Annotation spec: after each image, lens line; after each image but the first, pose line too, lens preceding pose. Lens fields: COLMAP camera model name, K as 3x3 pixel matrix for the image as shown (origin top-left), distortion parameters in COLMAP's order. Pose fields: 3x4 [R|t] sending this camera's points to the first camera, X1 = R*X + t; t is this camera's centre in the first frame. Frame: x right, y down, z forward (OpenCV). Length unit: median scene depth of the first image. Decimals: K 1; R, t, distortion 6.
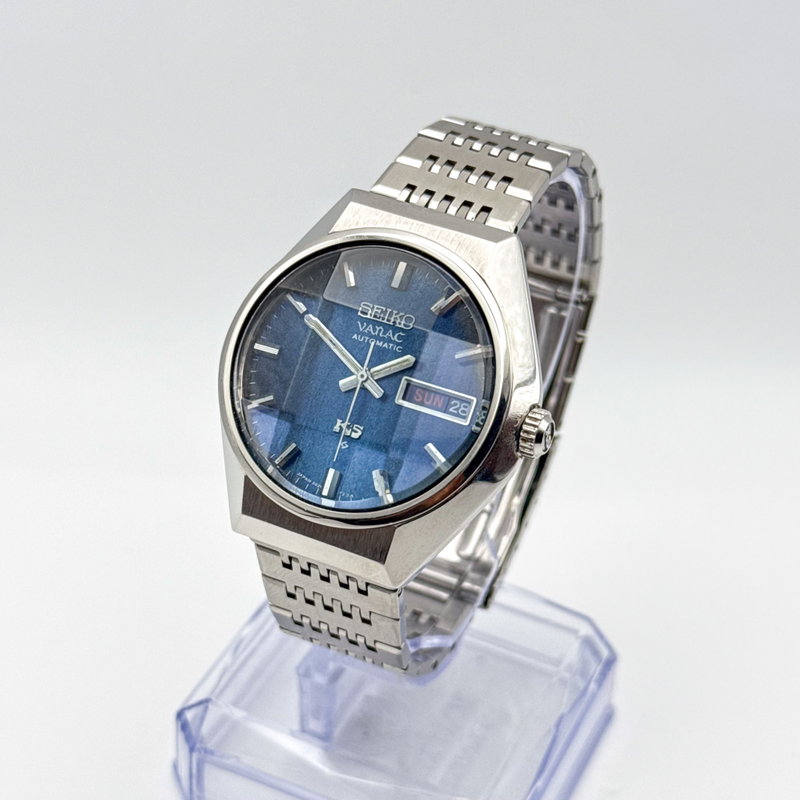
lens RADIAL K [[1794.0, 0, 400.0], [0, 1794.0, 400.0], [0, 0, 1]] dist [0.106952, -0.110513]
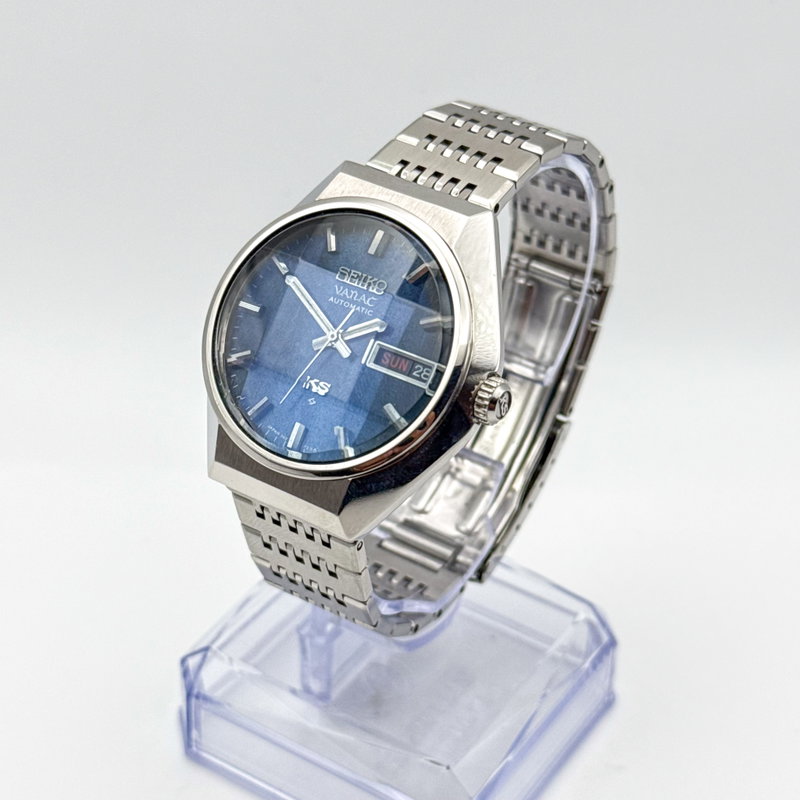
lens RADIAL K [[1794.0, 0, 400.0], [0, 1794.0, 400.0], [0, 0, 1]] dist [0.106952, -0.110513]
pose [[0.990921, 0.063379, -0.118571, 0.138352], [-0.065498, 0.997754, -0.014056, 0.034405], [0.117414, 0.021695, 0.992846, -0.034730]]
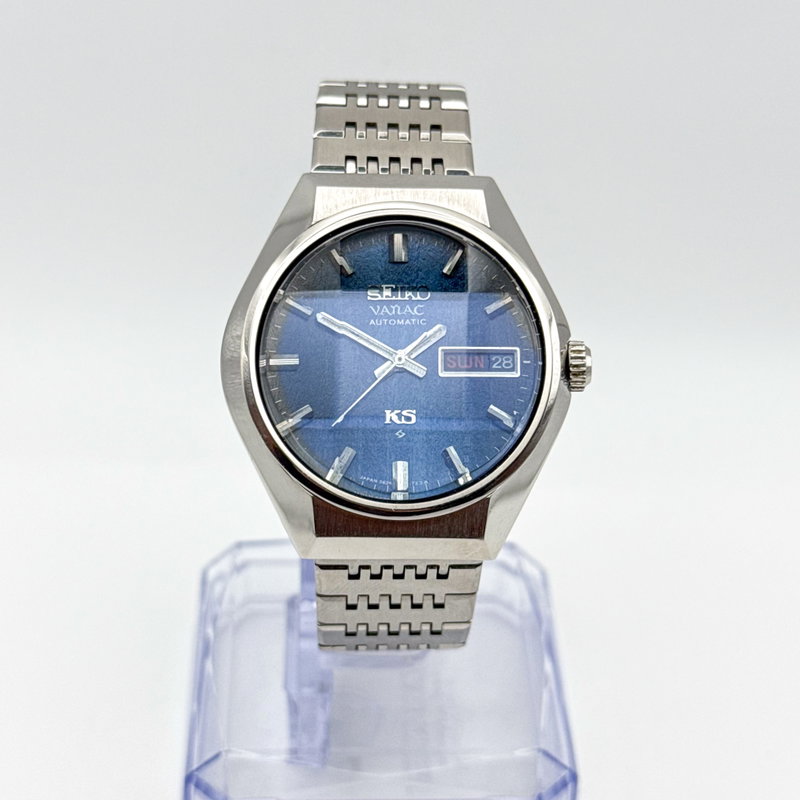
lens RADIAL K [[1794.0, 0, 400.0], [0, 1794.0, 400.0], [0, 0, 1]] dist [0.106952, -0.110513]
pose [[0.895176, -0.287418, 0.340661, -0.336623], [0.276973, 0.957537, 0.080059, -0.065923], [-0.349206, 0.022688, 0.936771, 0.102528]]
